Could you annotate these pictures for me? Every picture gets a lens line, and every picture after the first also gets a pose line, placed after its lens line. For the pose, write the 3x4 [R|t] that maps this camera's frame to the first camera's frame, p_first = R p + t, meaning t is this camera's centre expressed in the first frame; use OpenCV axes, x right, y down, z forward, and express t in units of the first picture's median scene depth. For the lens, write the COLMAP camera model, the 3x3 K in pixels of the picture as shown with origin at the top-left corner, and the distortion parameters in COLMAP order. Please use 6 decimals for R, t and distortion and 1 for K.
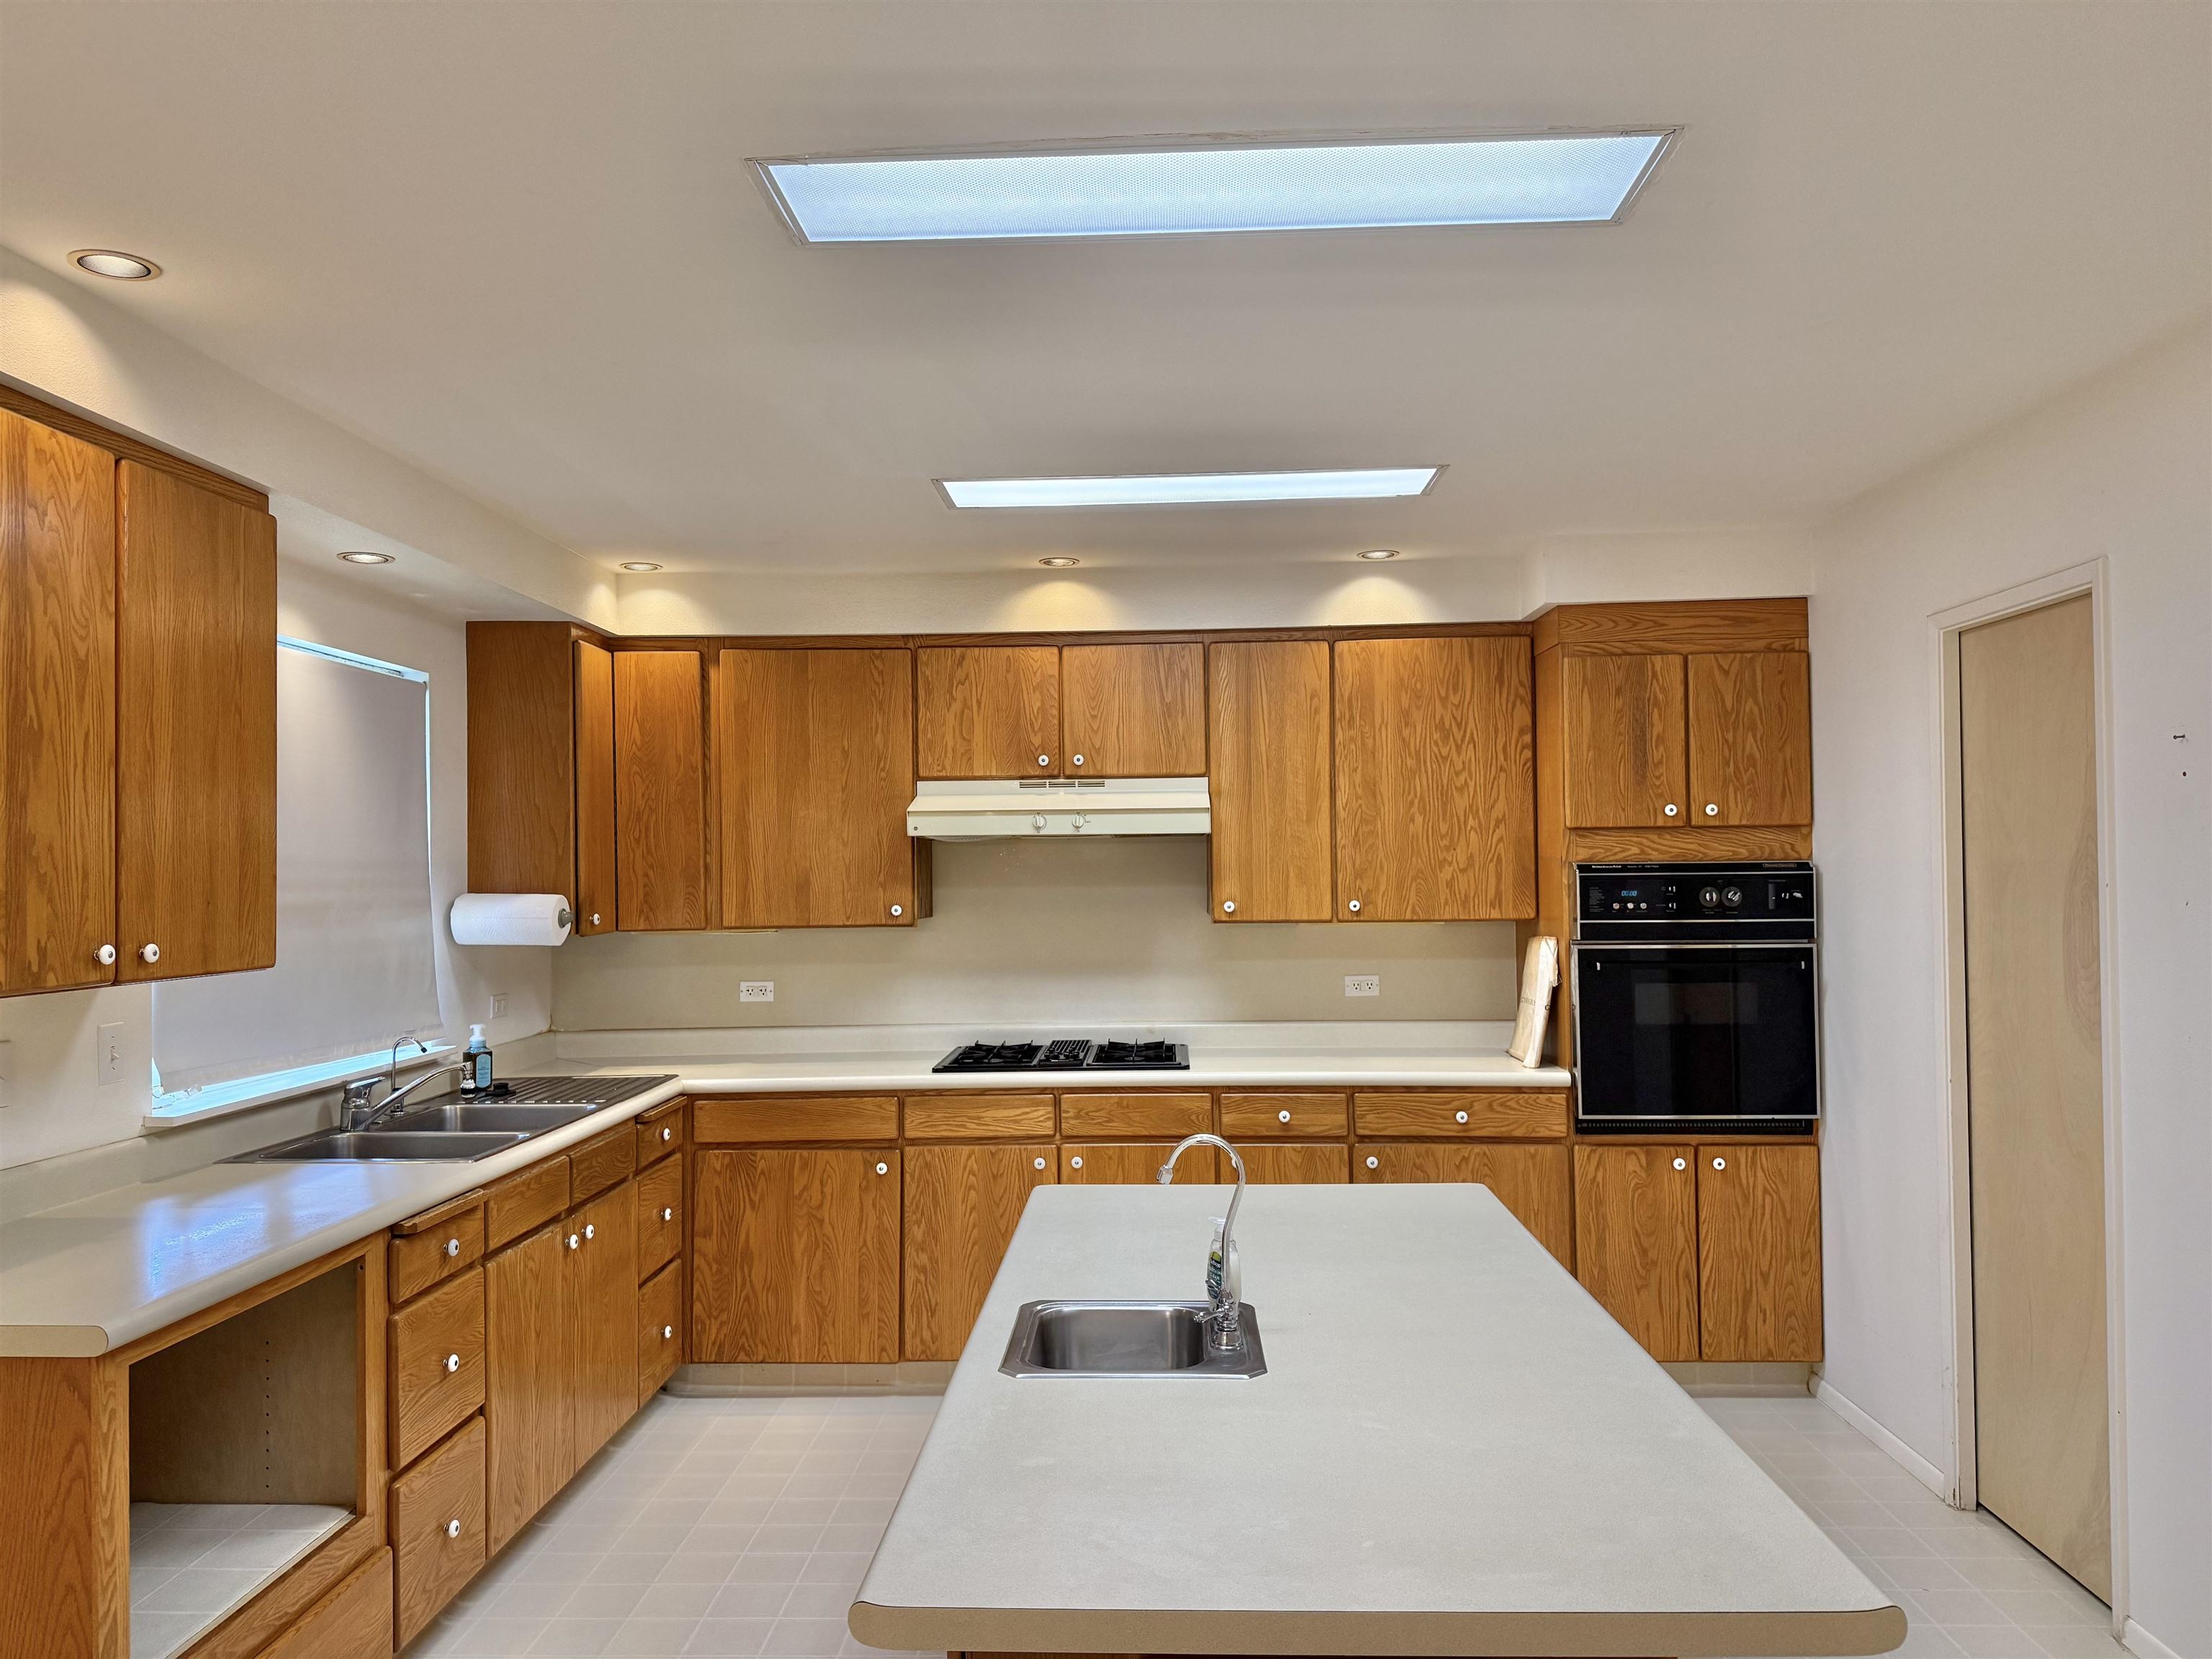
lens RADIAL K [[1532.6, 0, 1091.9], [0, 1532.6, 839.6], [0, 0, 1]] dist [0.064729, -0.083913]
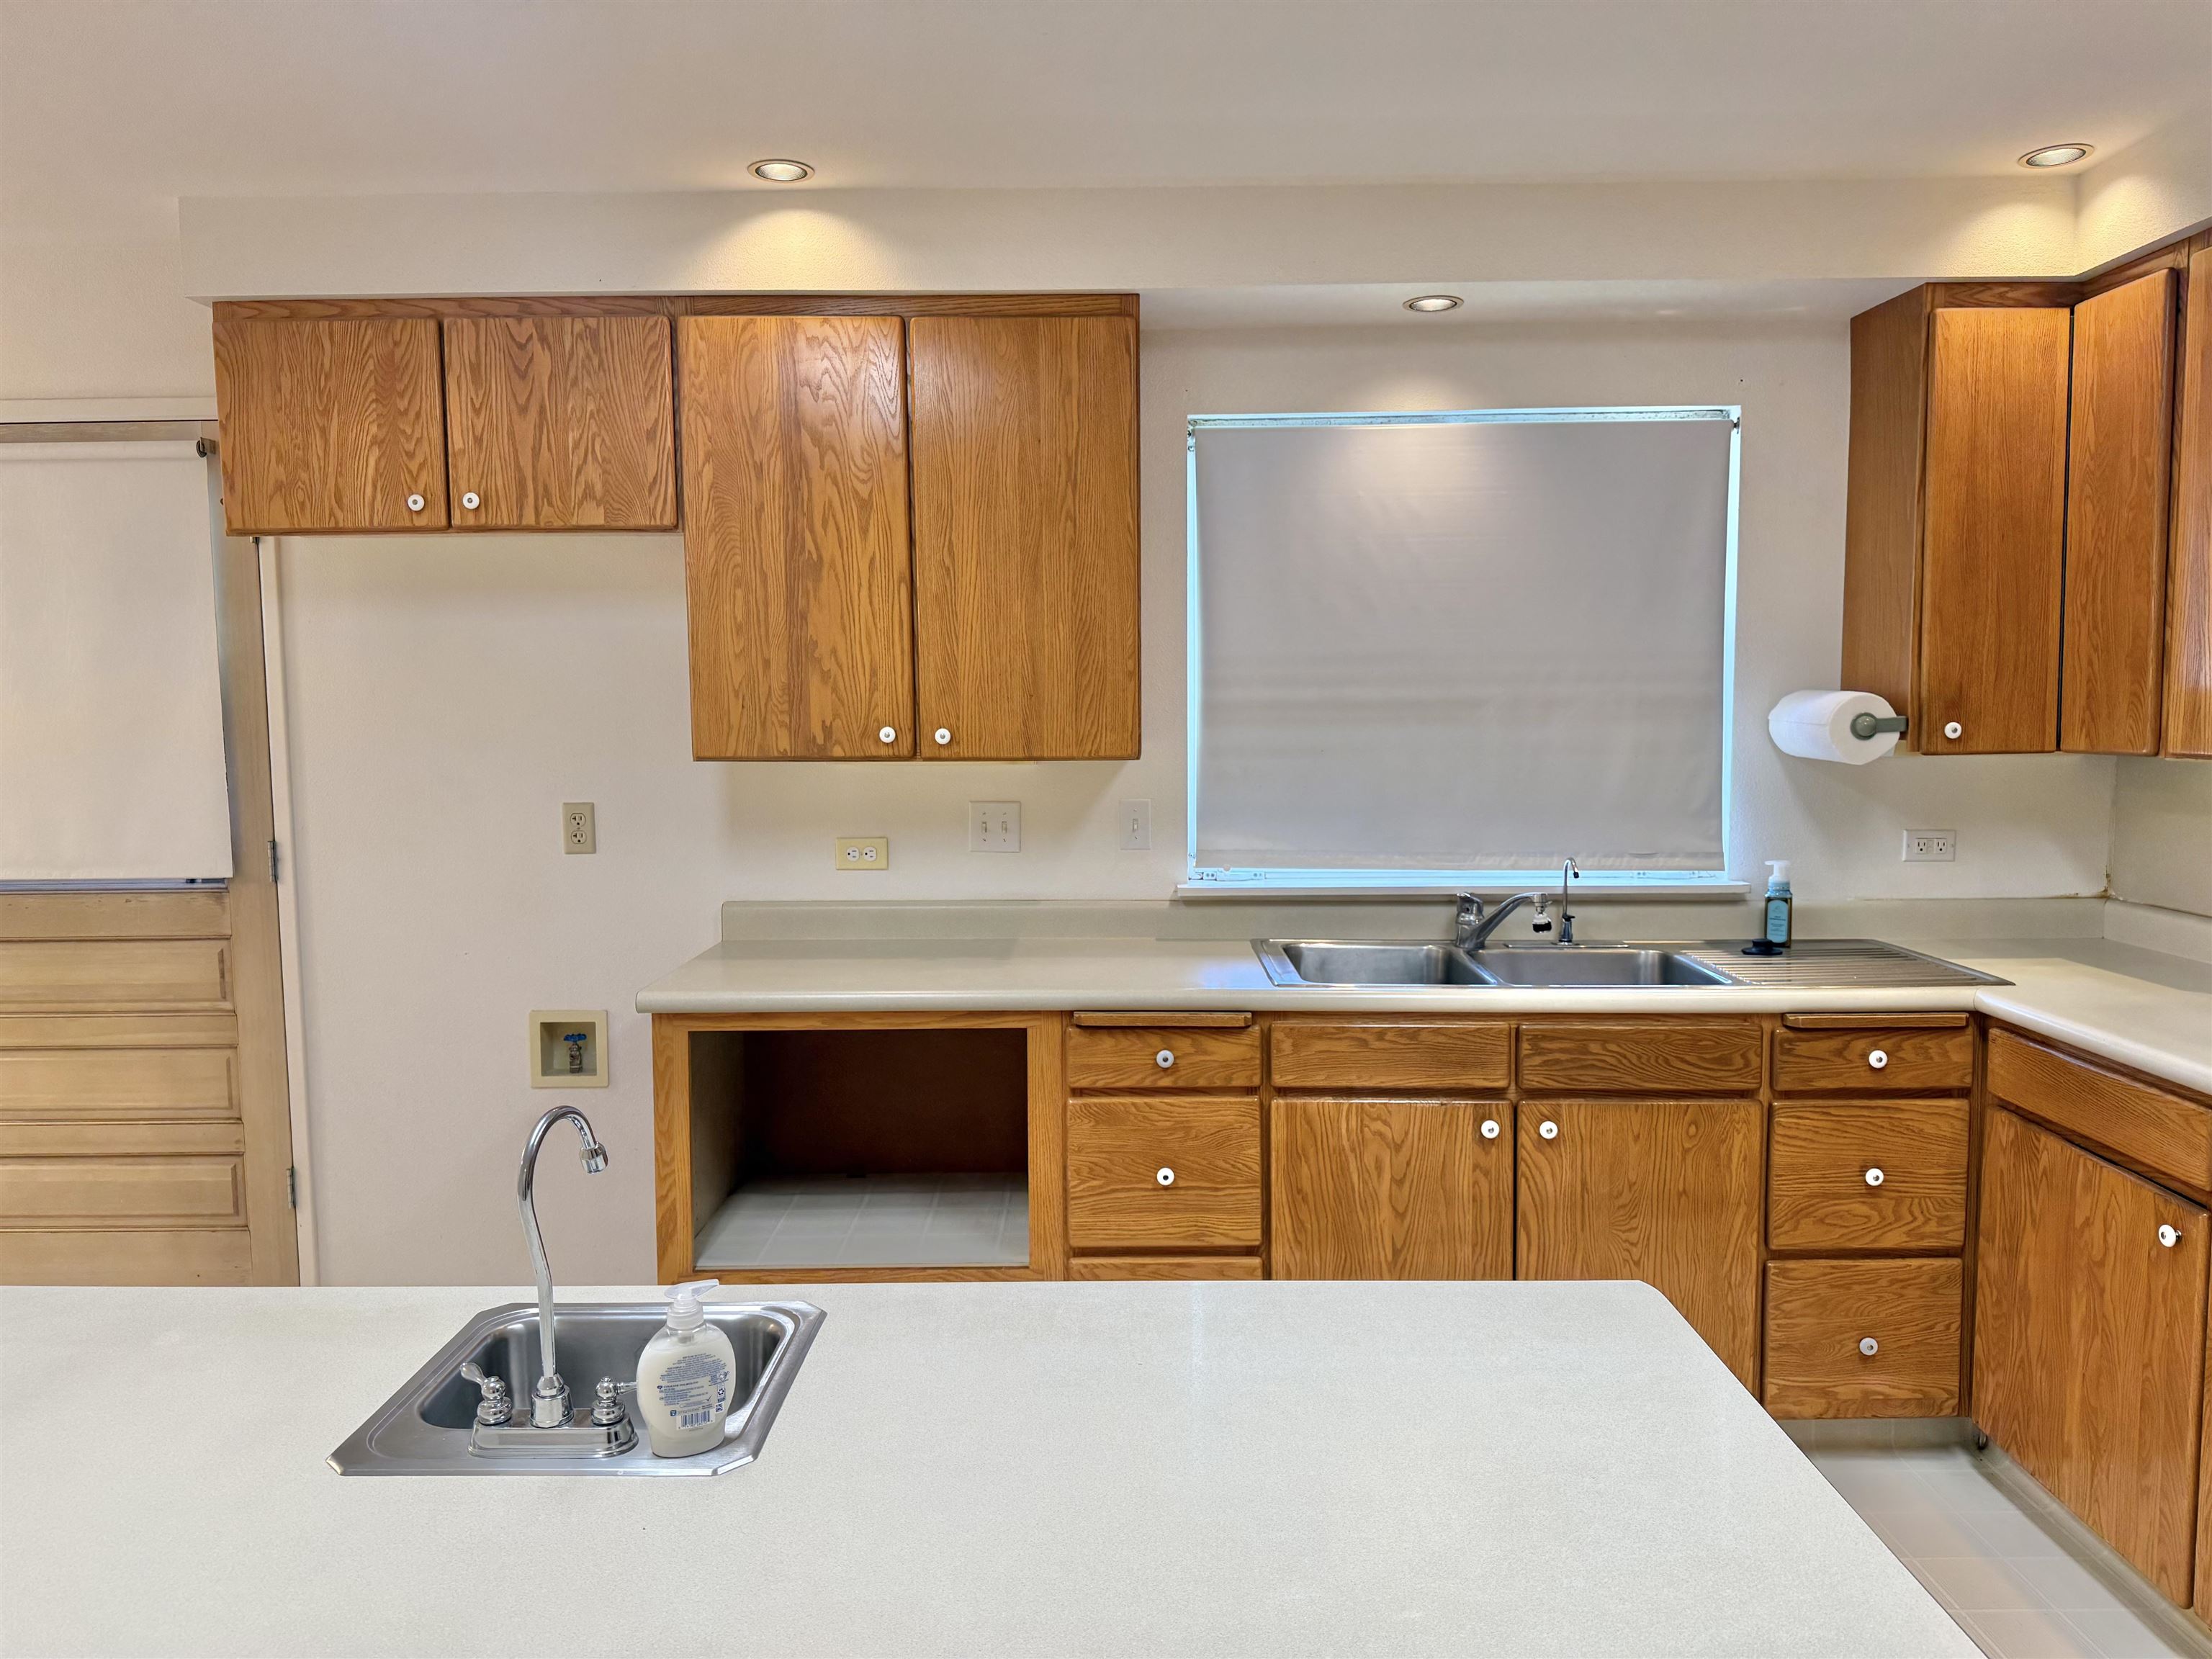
lens RADIAL K [[1532.6, 0, 1101.4], [0, 1532.6, 838.1], [0, 0, 1]] dist [0.064729, -0.083913]
pose [[0.039157, 0.102679, -0.993944, 0.350741], [0.028426, 0.994189, 0.103824, 0.018733], [0.998829, -0.032319, 0.036011, 0.636035]]
